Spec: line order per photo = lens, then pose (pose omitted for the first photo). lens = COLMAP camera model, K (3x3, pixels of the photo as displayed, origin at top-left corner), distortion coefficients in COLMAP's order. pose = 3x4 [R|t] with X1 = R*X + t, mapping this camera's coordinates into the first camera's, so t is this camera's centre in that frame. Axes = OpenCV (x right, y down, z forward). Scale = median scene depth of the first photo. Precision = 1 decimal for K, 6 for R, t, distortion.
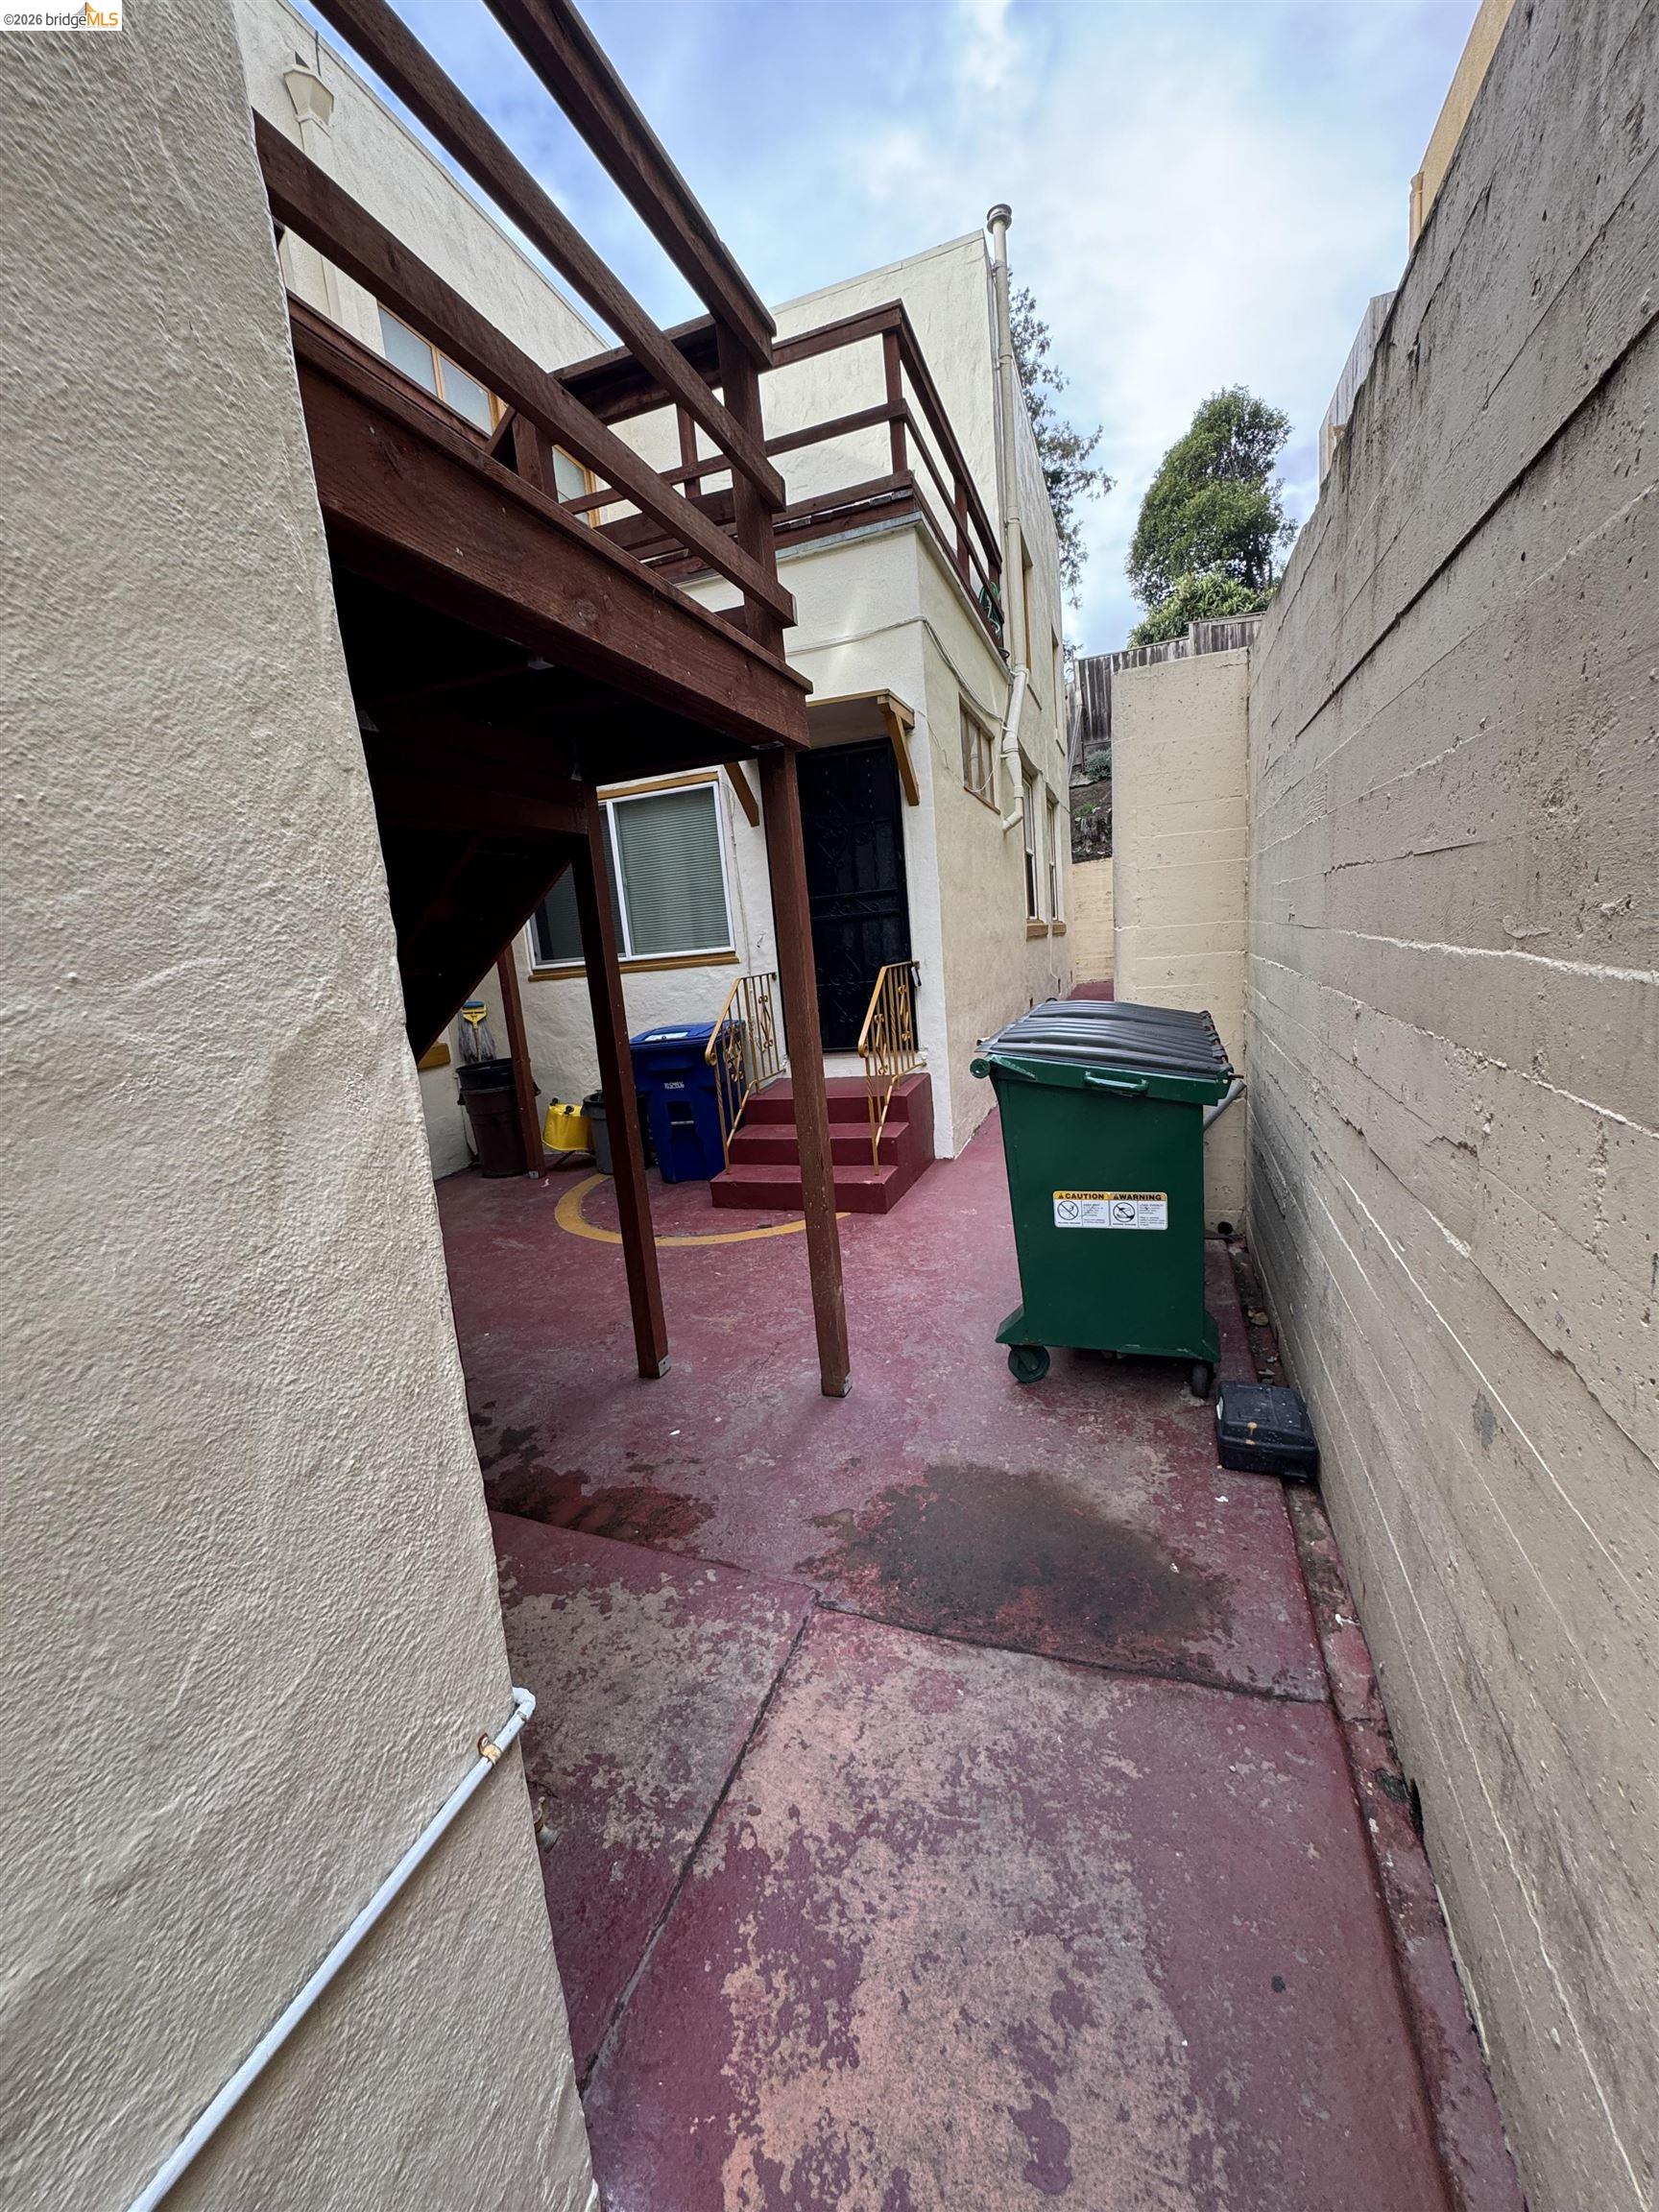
lens RADIAL K [[886.1, 0, 831.9], [0, 886.1, 1105.5], [0, 0, 1]] dist [-0.003339, -0.000012]
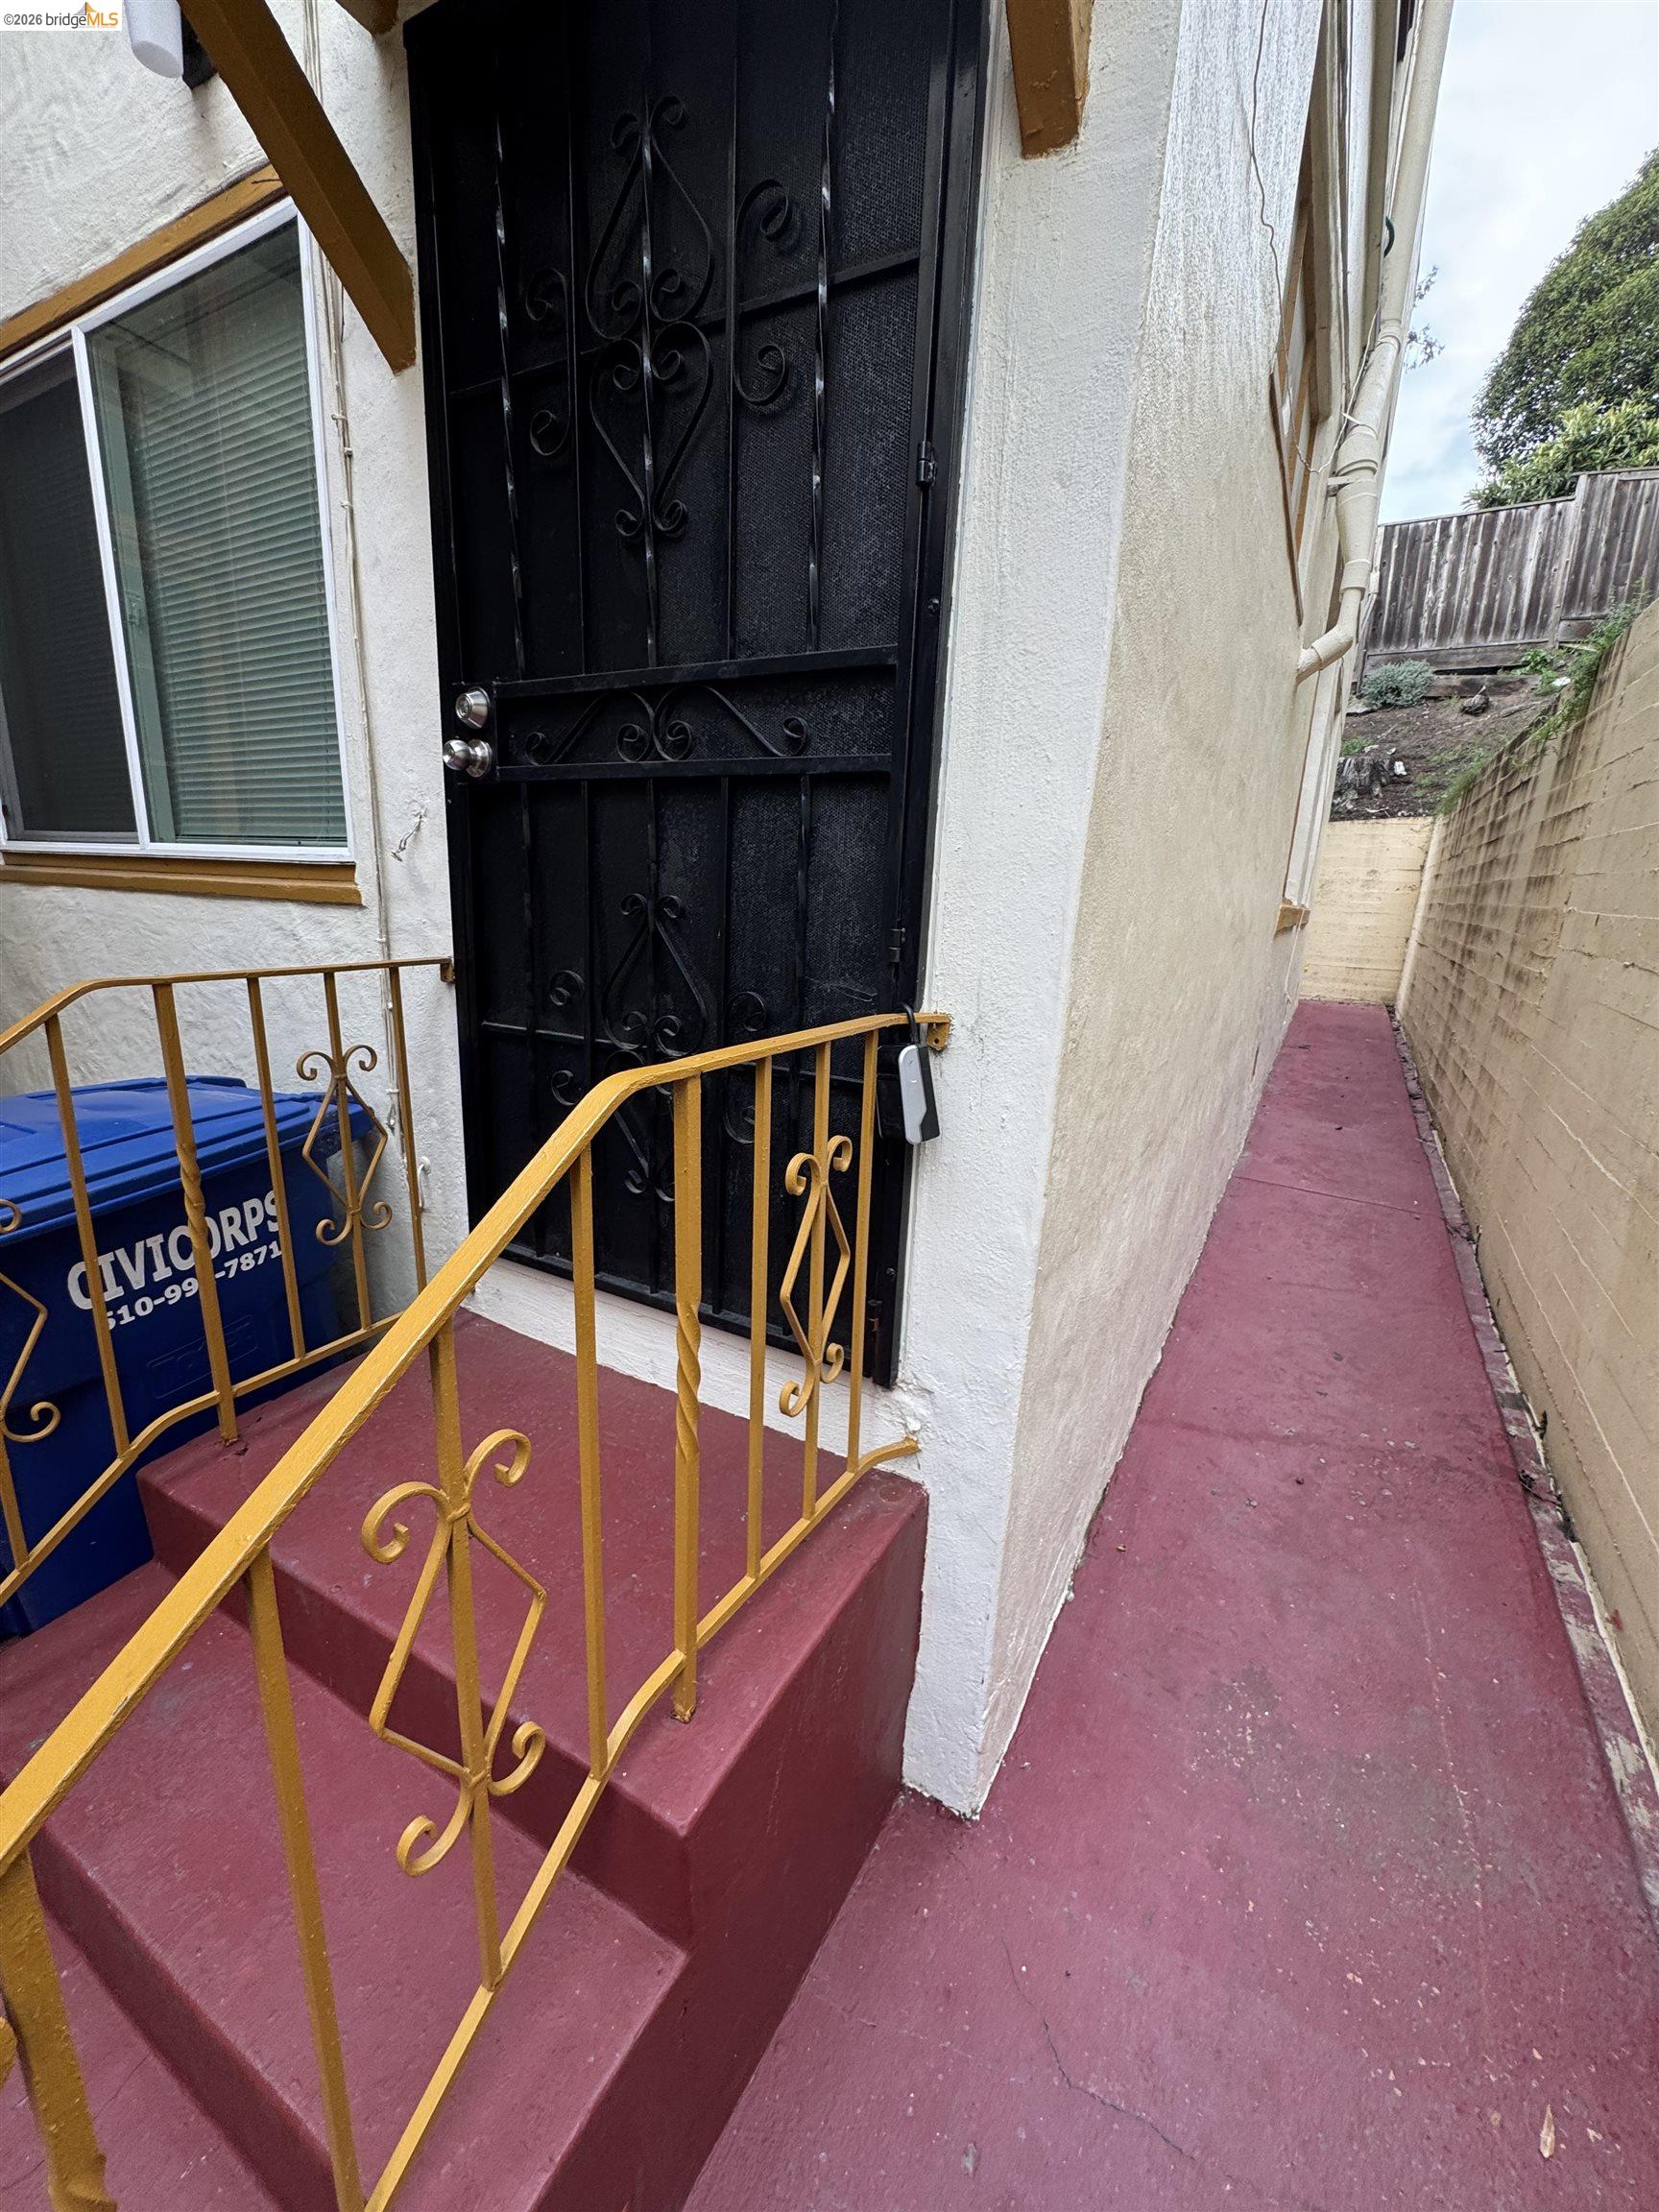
lens RADIAL K [[886.1, 0, 819.9], [0, 886.1, 1102.7], [0, 0, 1]] dist [-0.003339, -0.000012]
pose [[0.974324, 0.168096, -0.149786, 0.031888], [-0.158543, 0.984600, 0.073670, -0.047421], [0.159863, -0.048031, 0.985970, 0.243563]]
